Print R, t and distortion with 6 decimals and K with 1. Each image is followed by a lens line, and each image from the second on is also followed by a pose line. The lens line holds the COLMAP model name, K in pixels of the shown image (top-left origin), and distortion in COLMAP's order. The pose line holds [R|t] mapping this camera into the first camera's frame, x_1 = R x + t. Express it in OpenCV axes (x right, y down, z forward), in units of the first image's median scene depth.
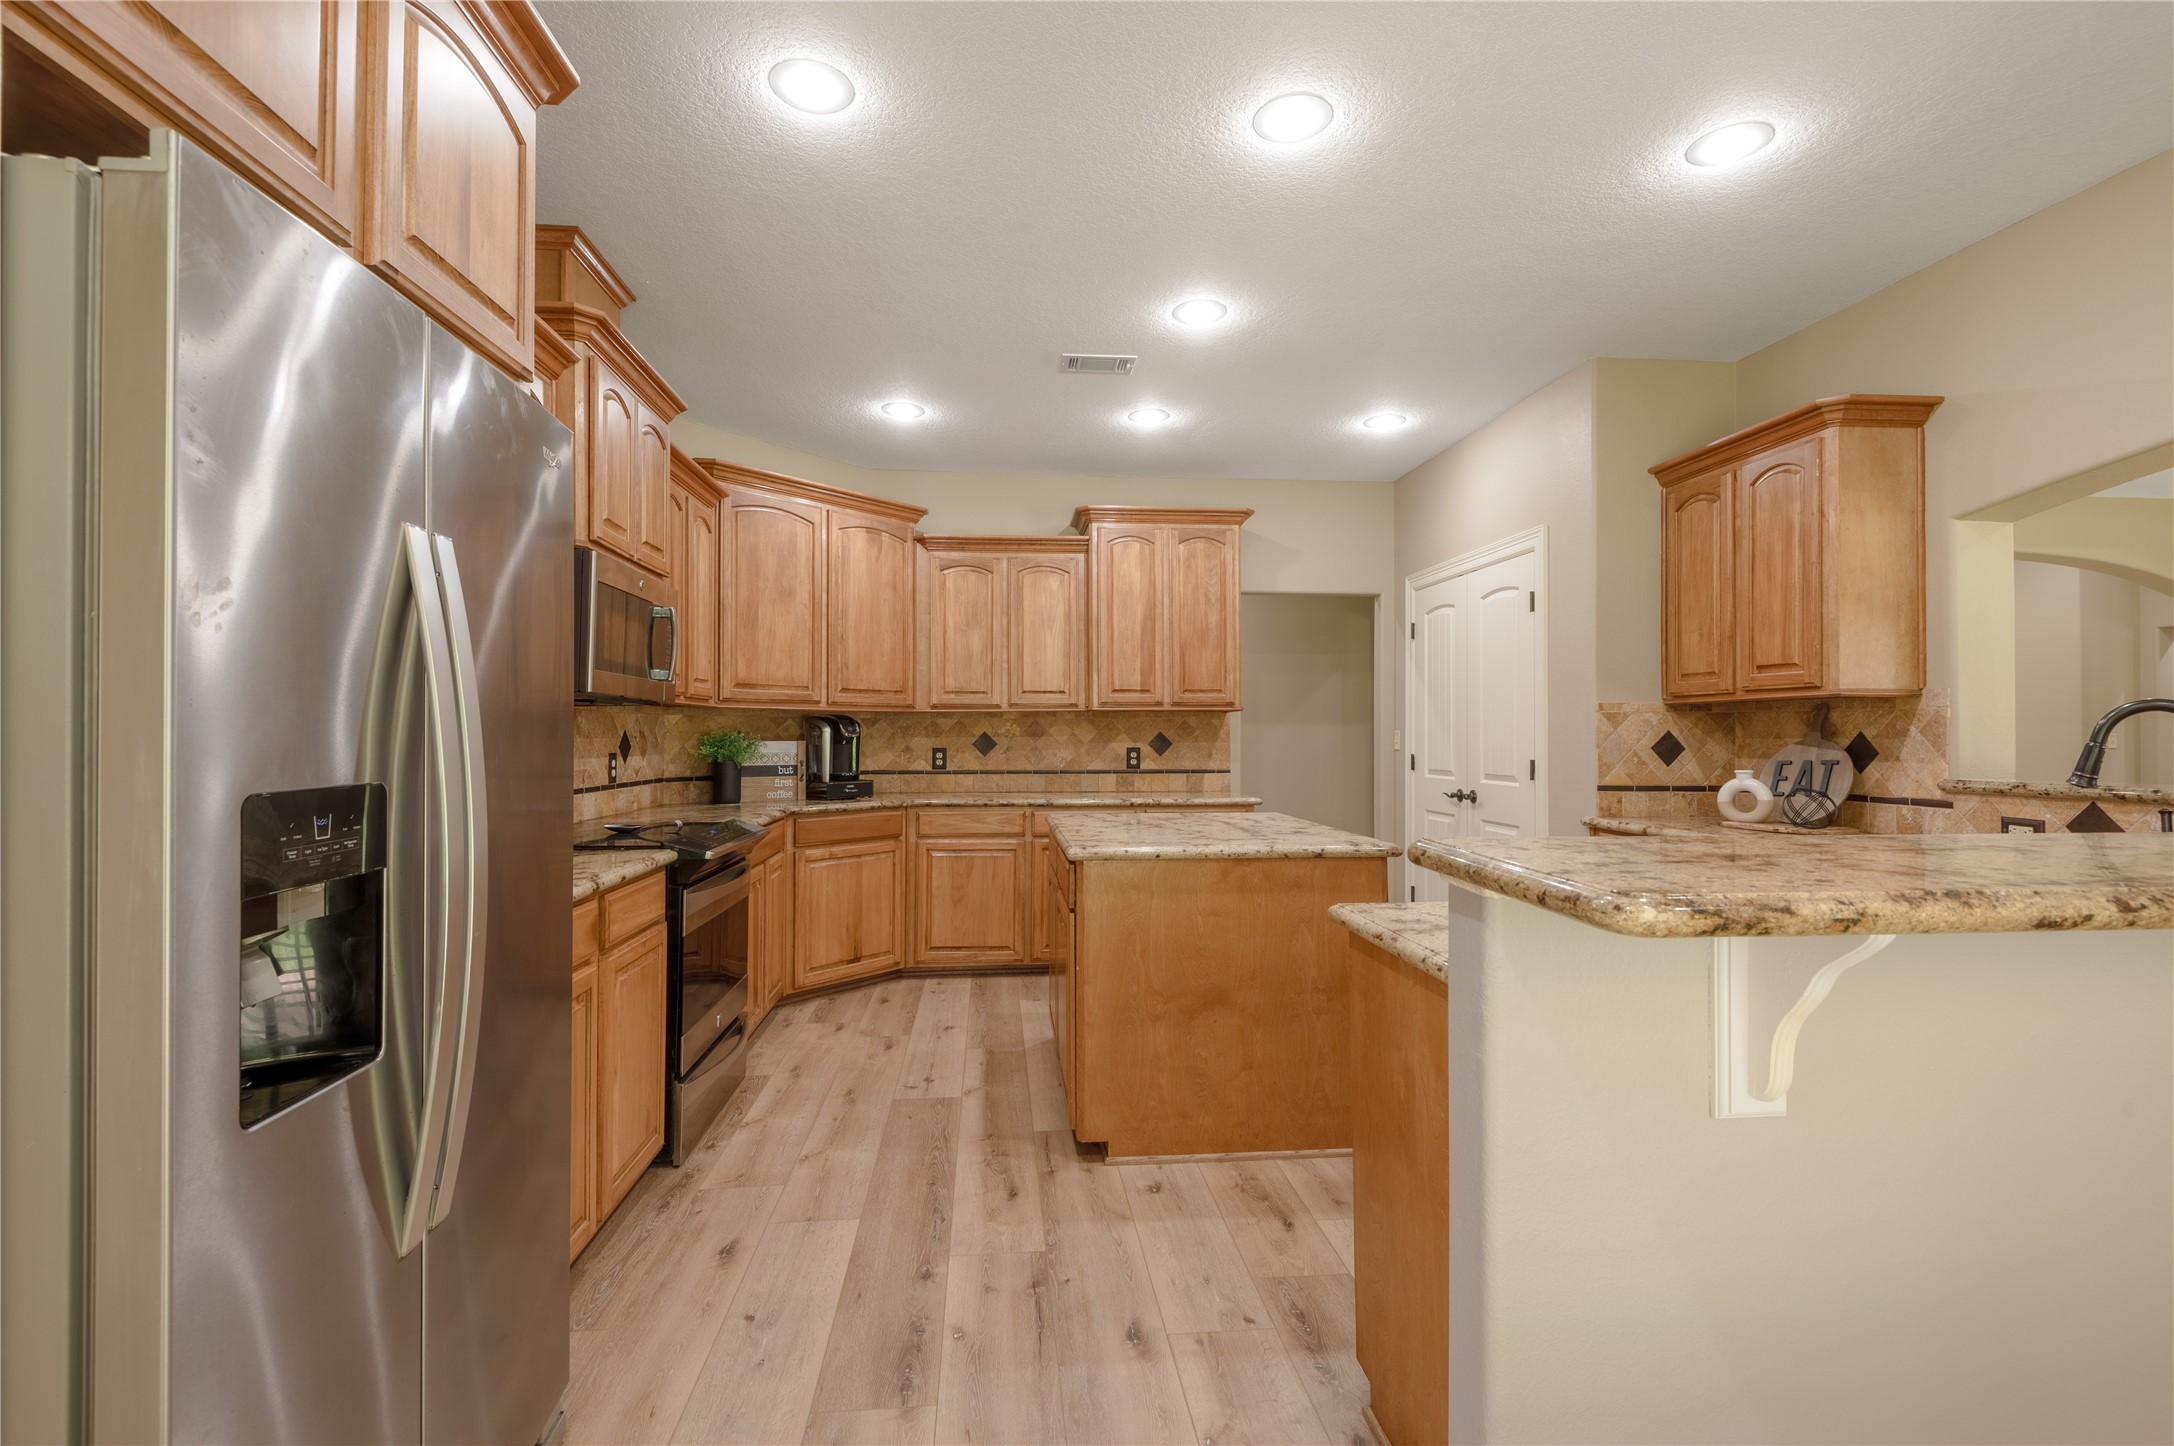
lens RADIAL K [[1042.4, 0, 1106.3], [0, 1042.4, 723.0], [0, 0, 1]] dist [0.014240, -0.013614]
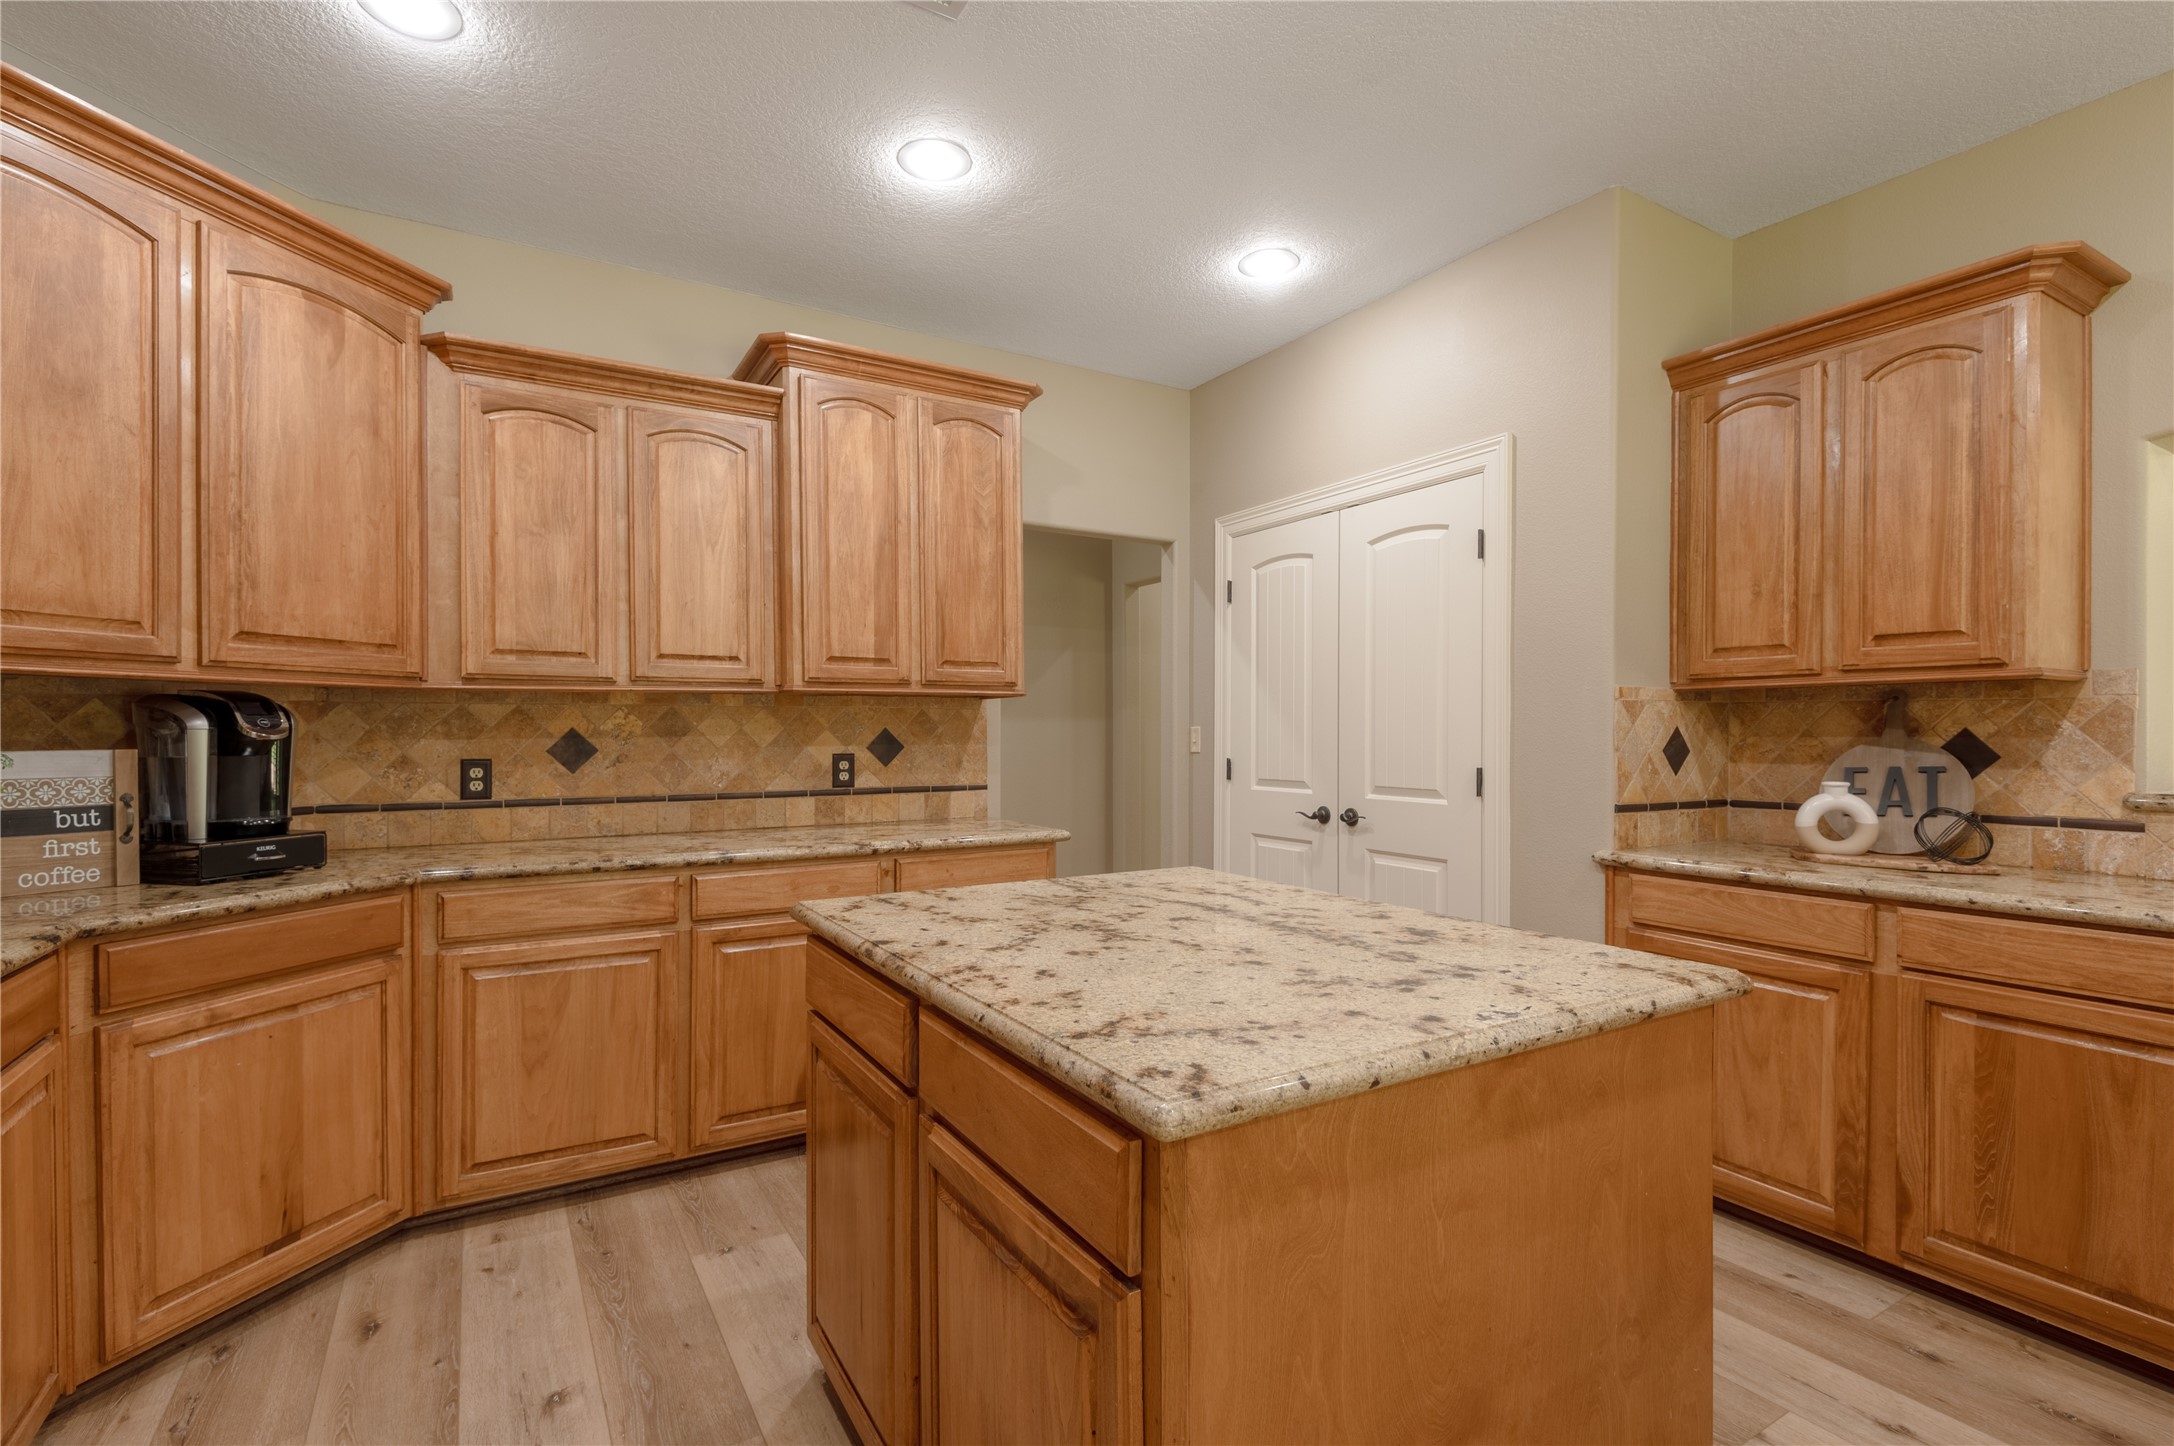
lens RADIAL K [[1042.4, 0, 1132.0], [0, 1042.4, 738.8], [0, 0, 1]] dist [0.014240, -0.013614]
pose [[0.899783, -0.004731, 0.436312, -0.102707], [-0.003685, 0.999823, 0.018442, 0.003097], [-0.436322, -0.018202, 0.899607, 0.419735]]
